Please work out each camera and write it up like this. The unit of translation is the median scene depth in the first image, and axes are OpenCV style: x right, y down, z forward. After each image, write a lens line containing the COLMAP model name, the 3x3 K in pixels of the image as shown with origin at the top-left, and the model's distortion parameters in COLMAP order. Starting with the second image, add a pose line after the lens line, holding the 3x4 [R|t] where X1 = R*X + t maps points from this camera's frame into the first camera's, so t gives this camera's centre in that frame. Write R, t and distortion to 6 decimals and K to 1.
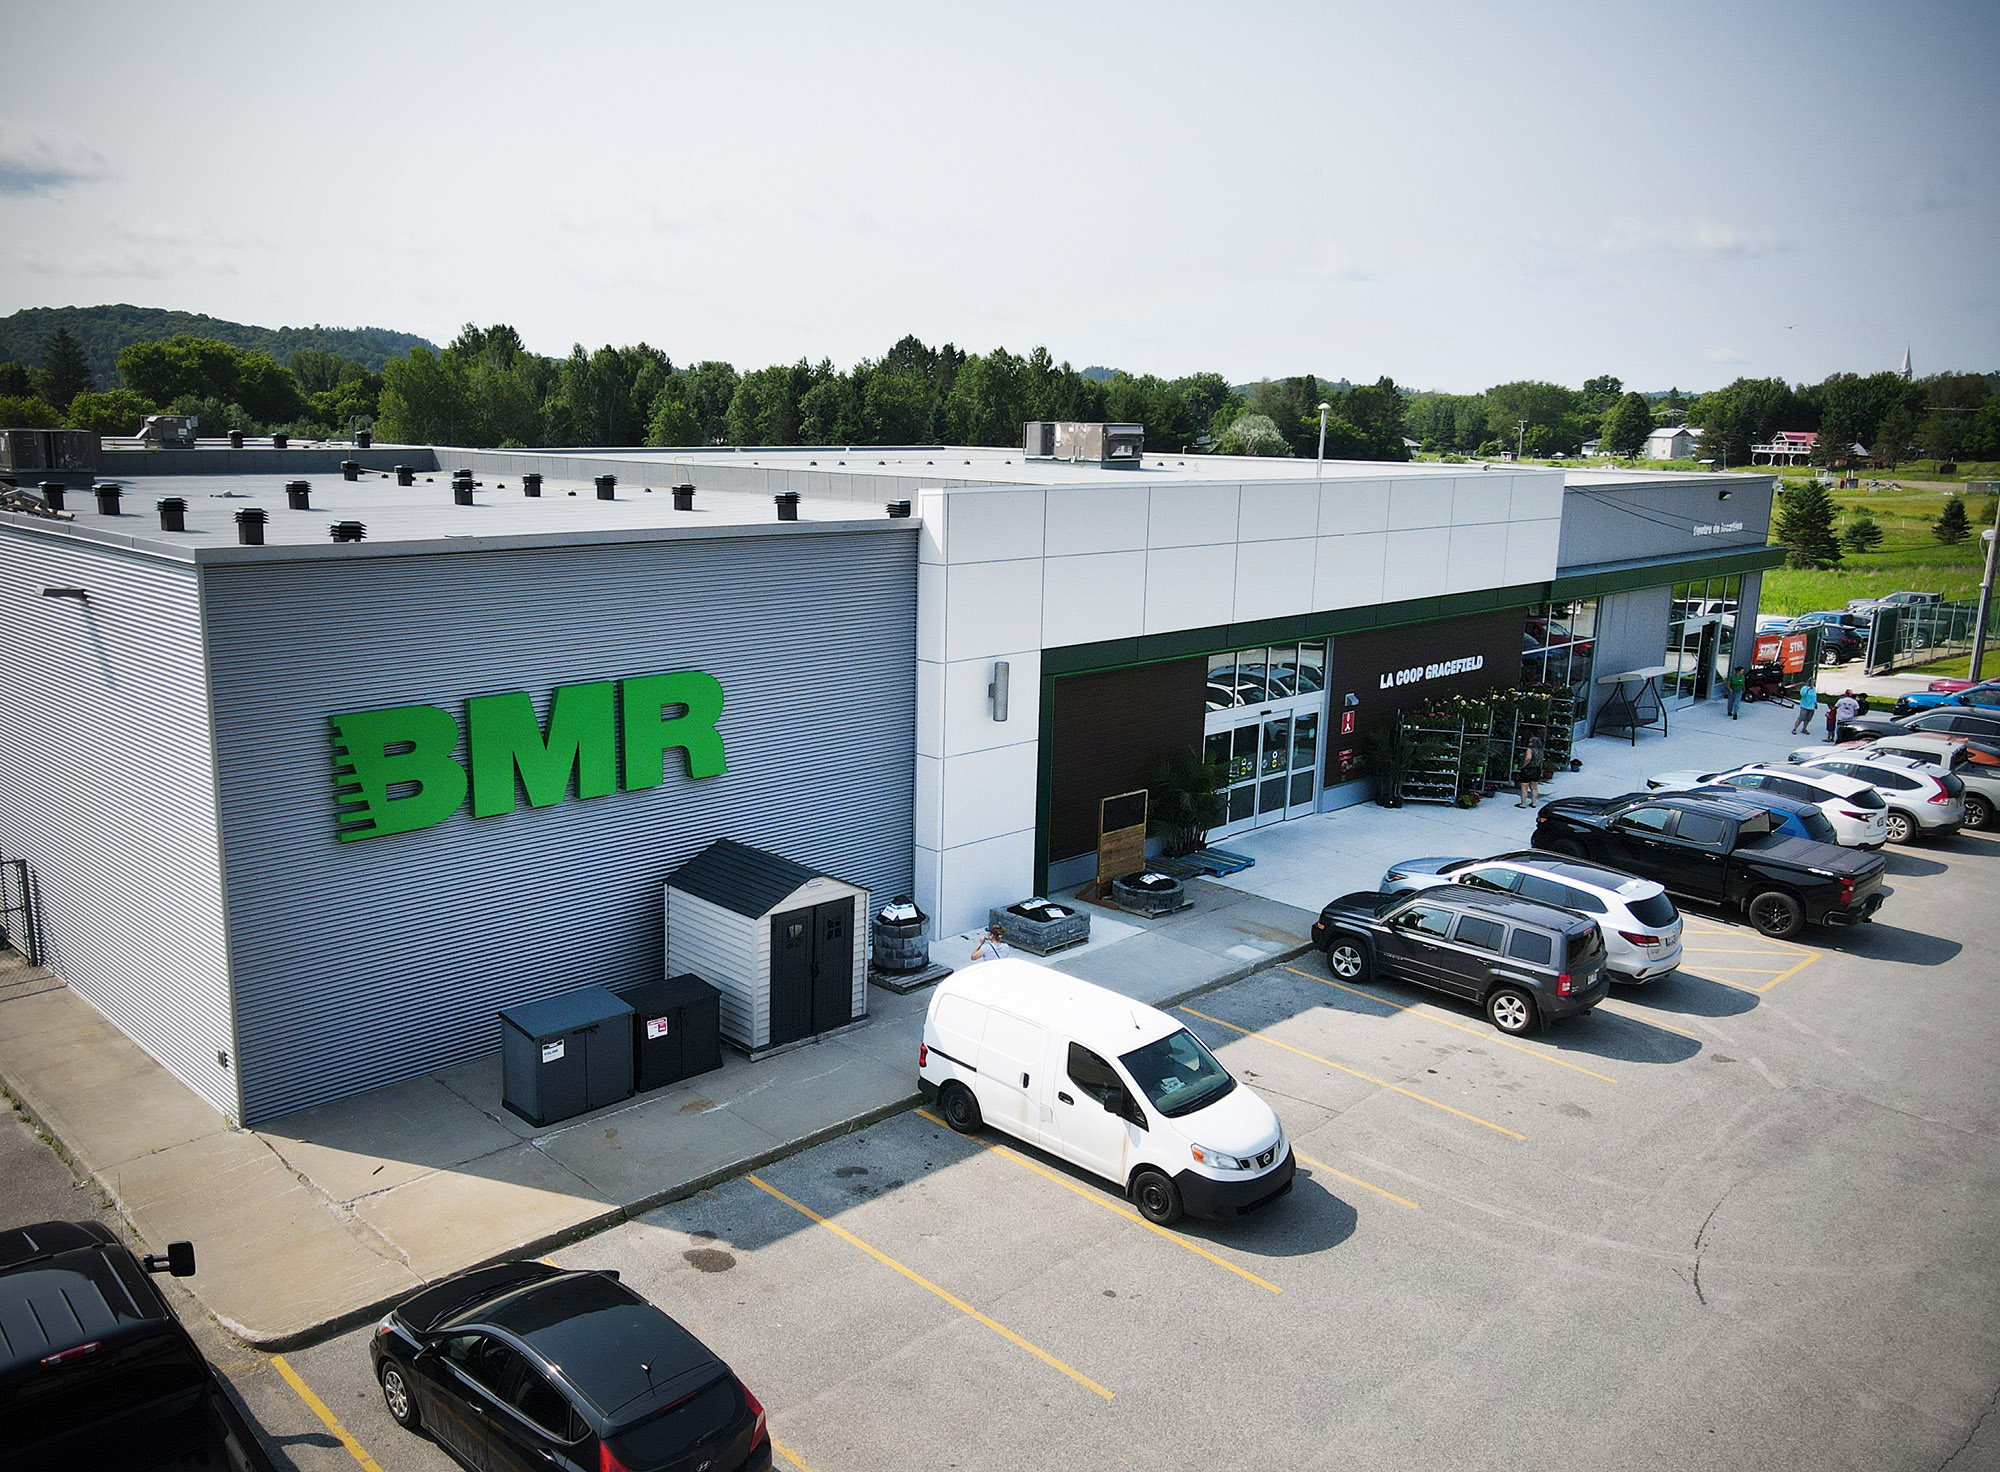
lens RADIAL K [[1563.7, 0, 861.4], [0, 1563.7, 730.0], [0, 0, 1]] dist [0.006291, 0.013070]
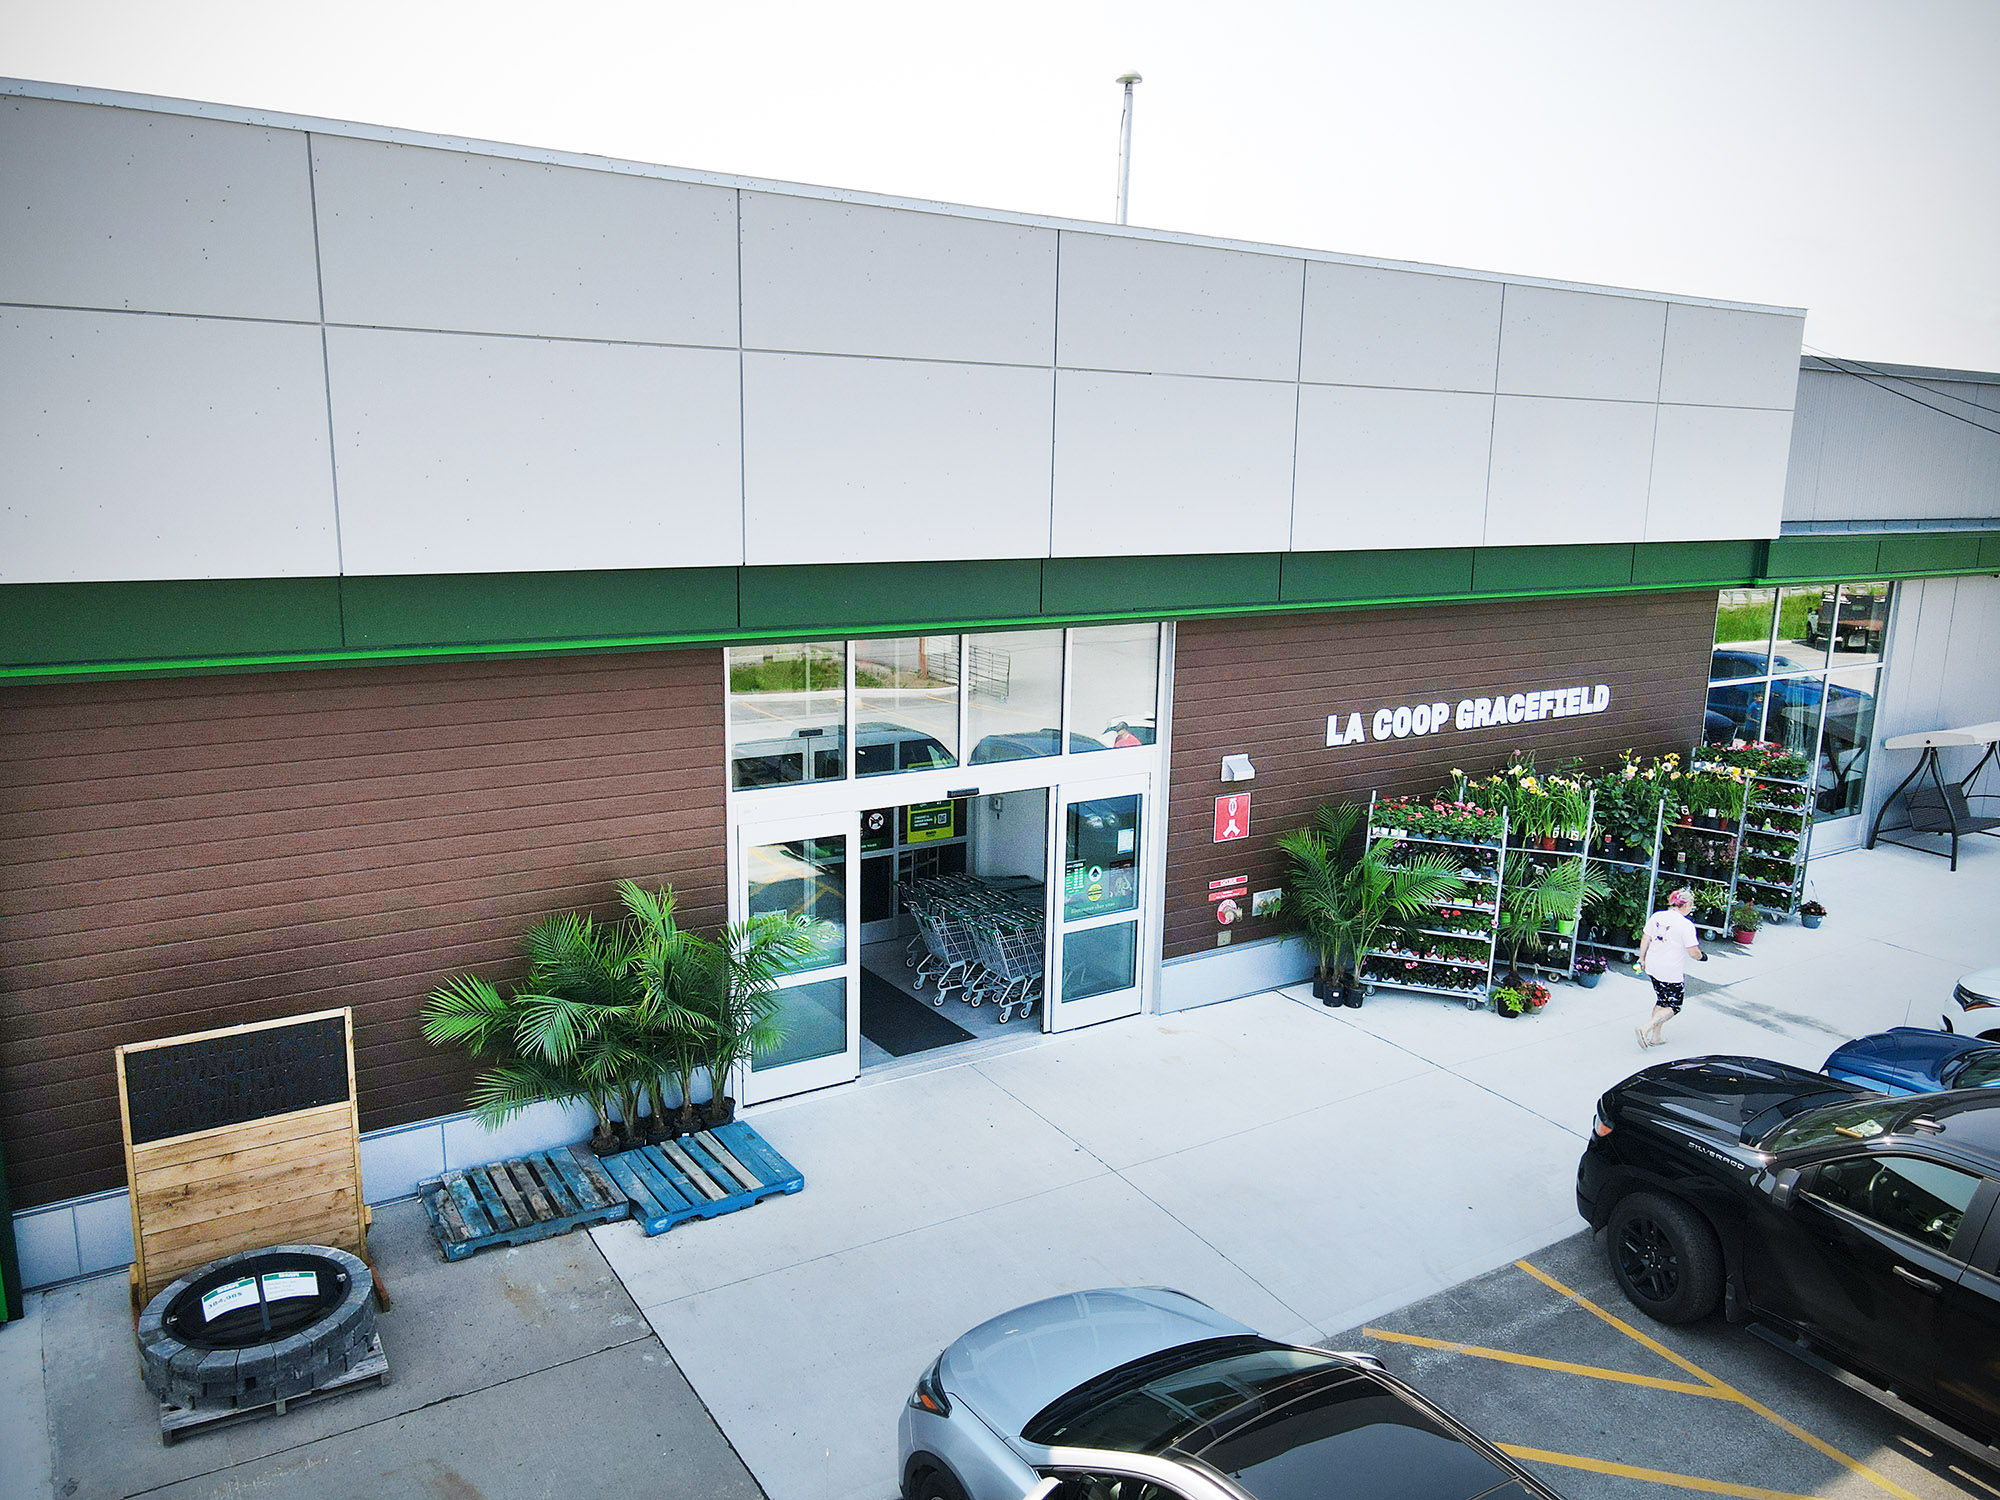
lens RADIAL K [[1421.7, 0, 958.8], [0, 1421.7, 735.8], [0, 0, 1]] dist [0.003954, 0.005764]
pose [[0.983178, 0.036909, -0.178880, 0.444656], [-0.039136, 0.999194, -0.008933, -0.031445], [0.178406, 0.015784, 0.983830, 0.839074]]
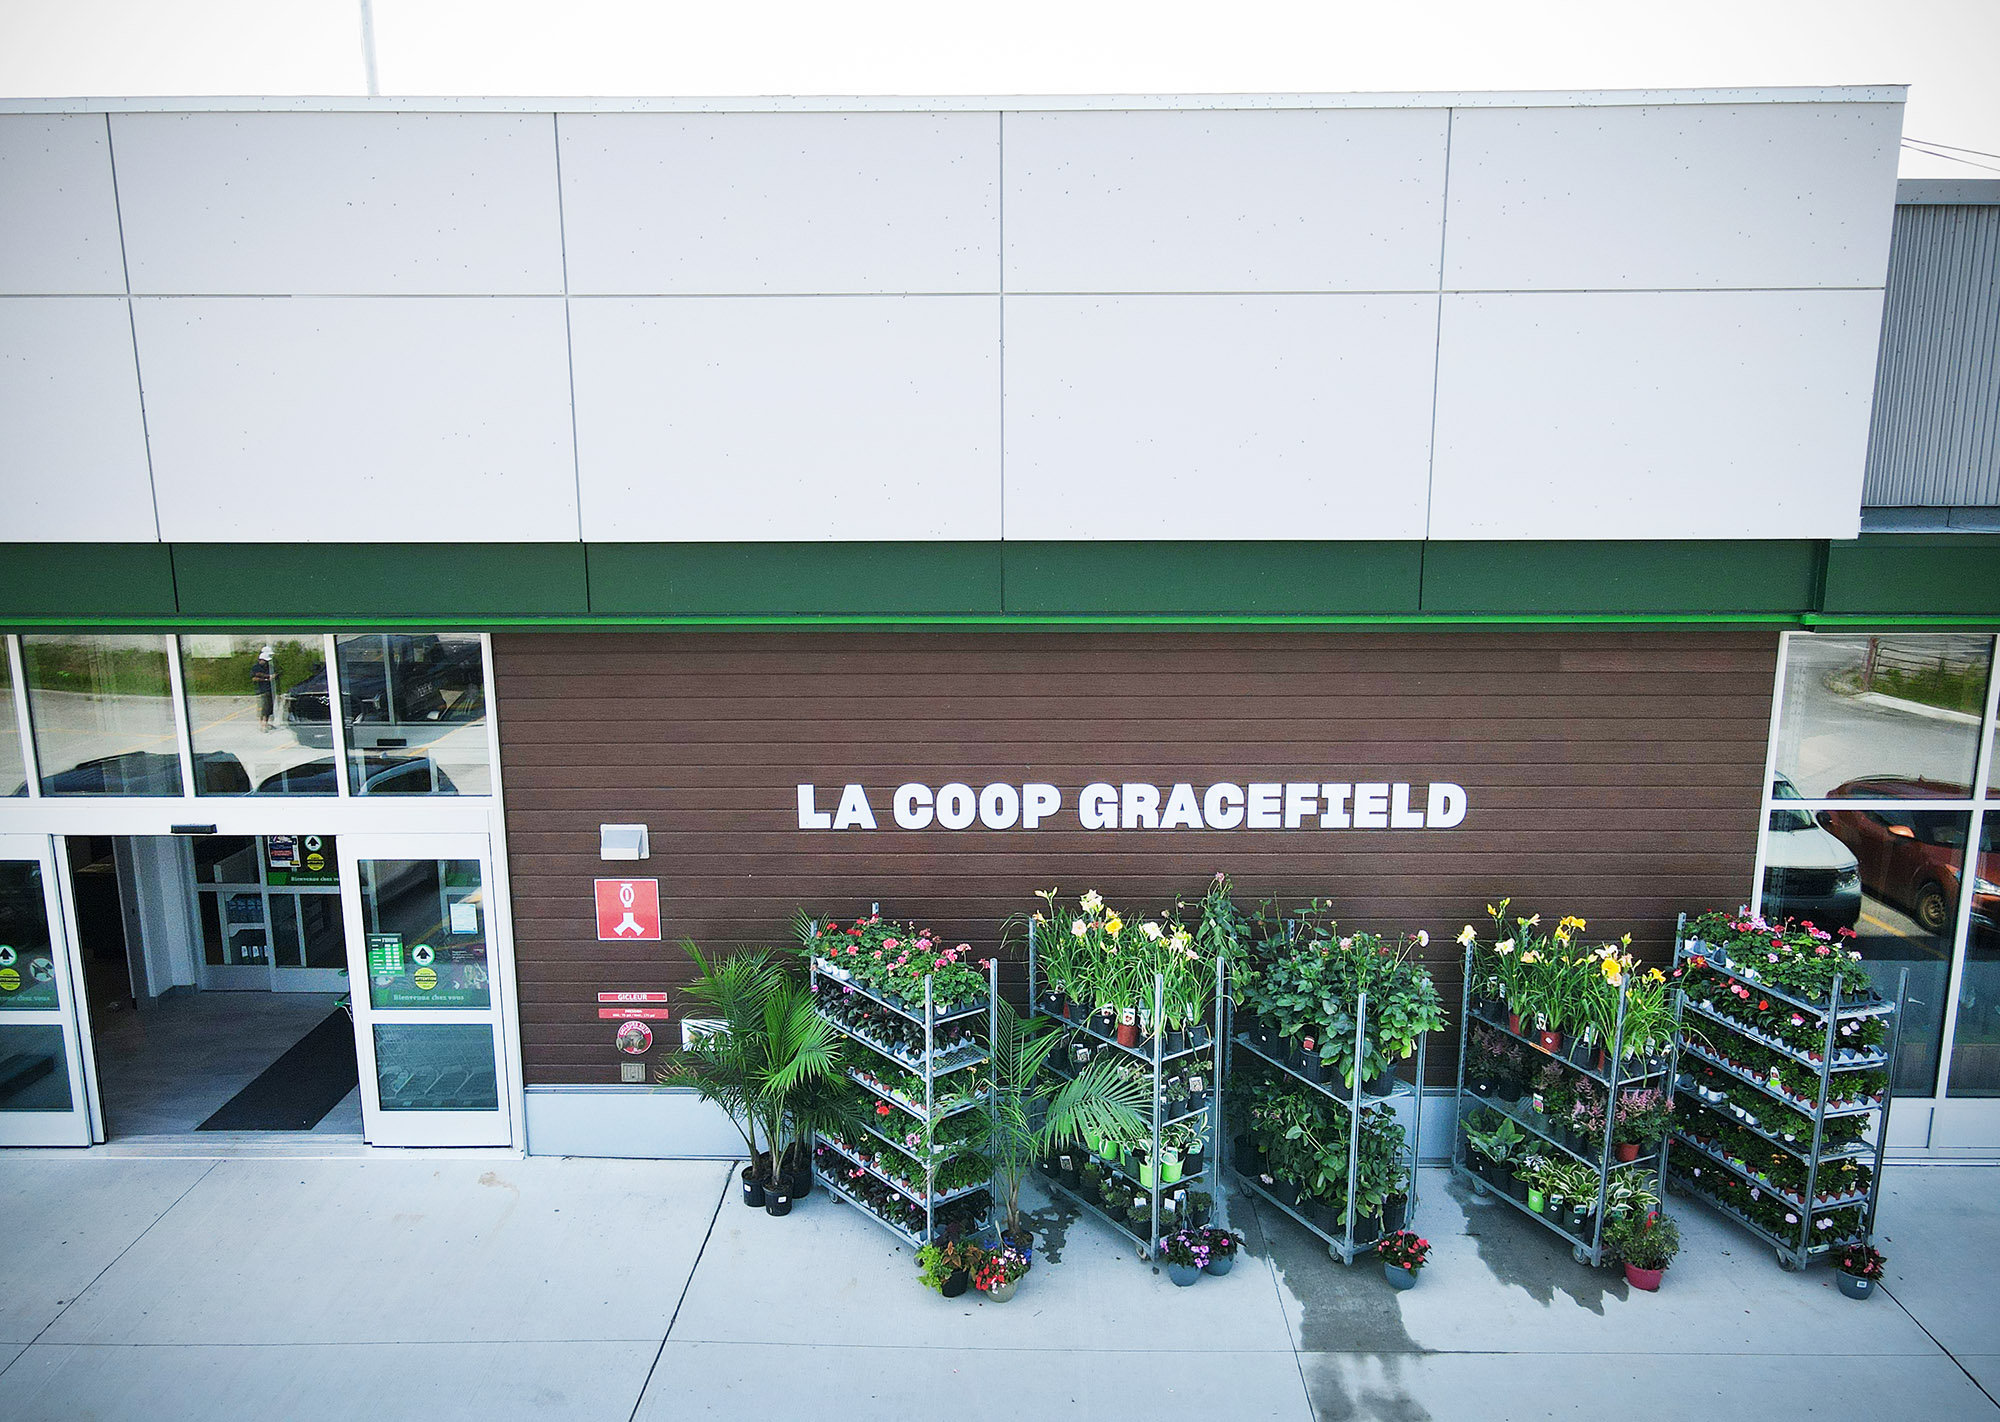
lens RADIAL K [[1480.6, 0, 1001.9], [0, 1480.6, 738.1], [0, 0, 1]] dist [0.008028, 0.012891]
pose [[0.731222, 0.128584, -0.669911, 0.832903], [-0.123479, 0.990800, 0.055396, -0.098064], [0.670871, 0.042214, 0.740372, 1.192945]]
